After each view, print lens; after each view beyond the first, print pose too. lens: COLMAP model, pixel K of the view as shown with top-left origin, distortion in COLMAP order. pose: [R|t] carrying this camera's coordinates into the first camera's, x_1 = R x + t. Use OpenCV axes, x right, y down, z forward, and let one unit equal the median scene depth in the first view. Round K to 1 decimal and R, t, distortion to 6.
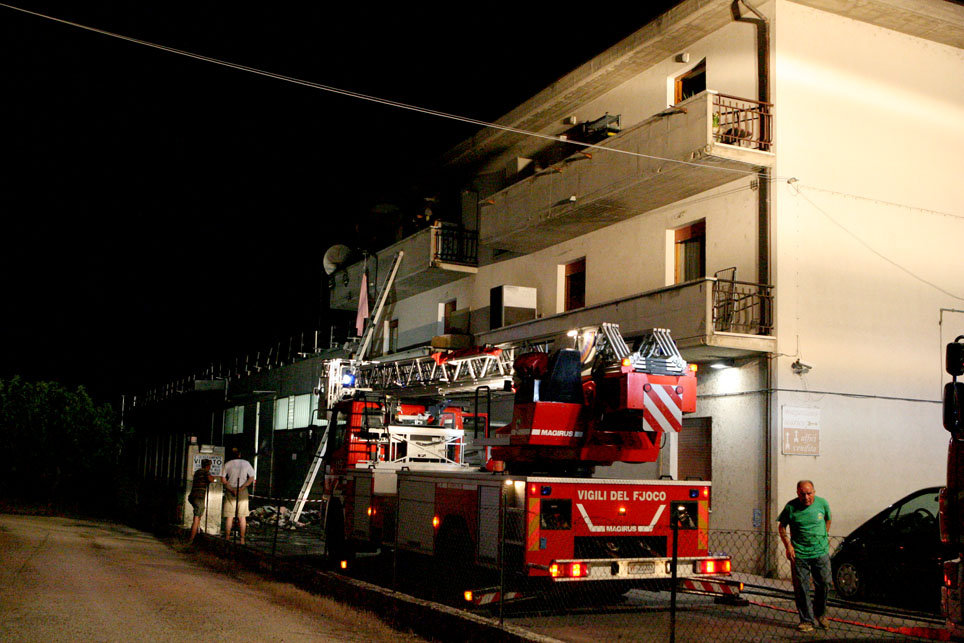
lens RADIAL K [[1089.1, 0, 483.4], [0, 1089.1, 338.7], [0, 0, 1]] dist [-0.075385, 0.003597]
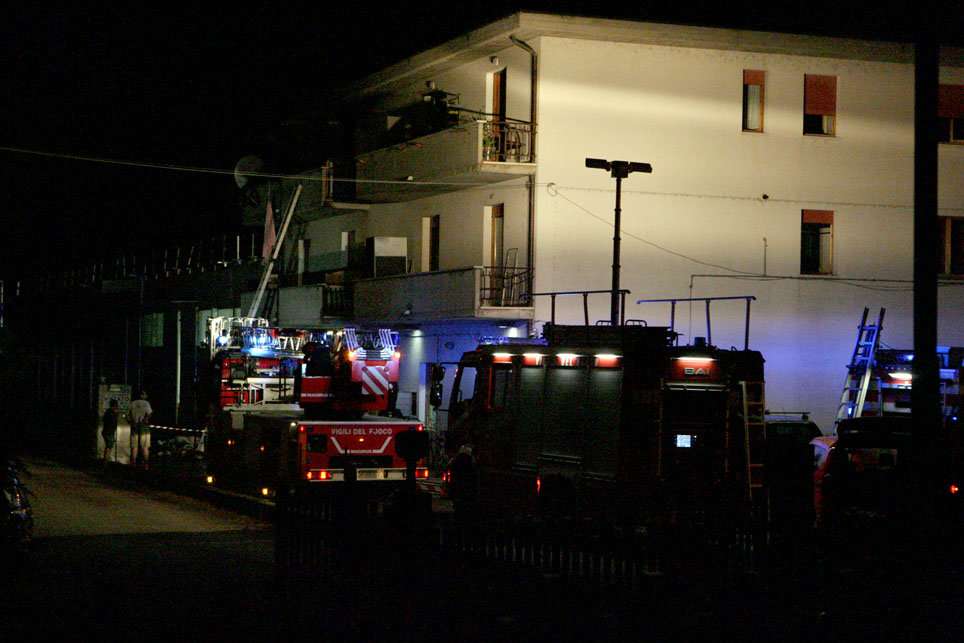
lens RADIAL K [[2019.9, 0, 482.0], [0, 2019.9, 321.5], [0, 0, 1]] dist [0.124367, 0.136205]
pose [[0.996886, -0.016688, -0.077064, 0.383851], [0.024536, 0.994478, 0.102038, -0.230276], [0.074936, -0.103611, 0.991791, -1.403656]]
